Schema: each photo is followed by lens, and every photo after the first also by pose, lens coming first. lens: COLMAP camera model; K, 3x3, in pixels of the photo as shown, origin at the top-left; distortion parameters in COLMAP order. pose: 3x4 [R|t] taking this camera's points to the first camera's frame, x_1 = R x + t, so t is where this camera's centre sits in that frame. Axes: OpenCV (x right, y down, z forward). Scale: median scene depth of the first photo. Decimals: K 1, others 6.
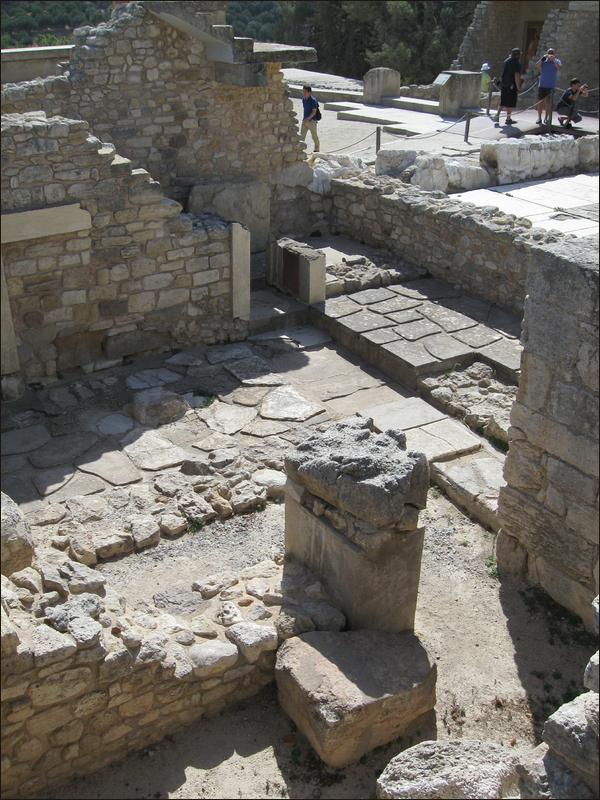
lens RADIAL K [[820.7, 0, 298.5], [0, 820.7, 397.7], [0, 0, 1]] dist [-0.103631, 0.000000]
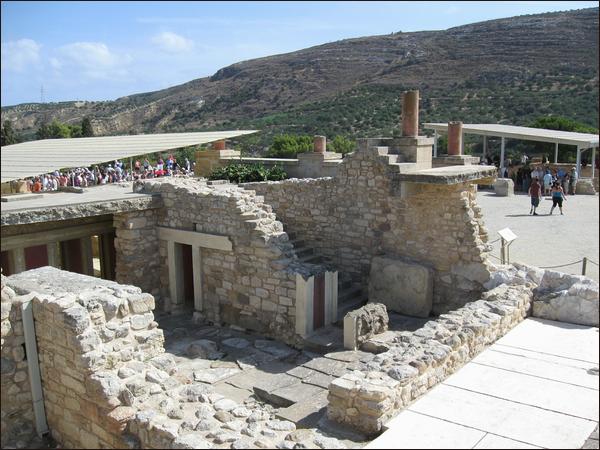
lens RADIAL K [[615.5, 0, 298.9], [0, 615.5, 226.6], [0, 0, 1]] dist [-0.103631, 0.000000]
pose [[0.337521, 0.148982, -0.929454, 0.898664], [-0.419692, 0.907640, -0.006921, -0.255192], [0.842578, 0.392421, 0.368874, 0.469761]]
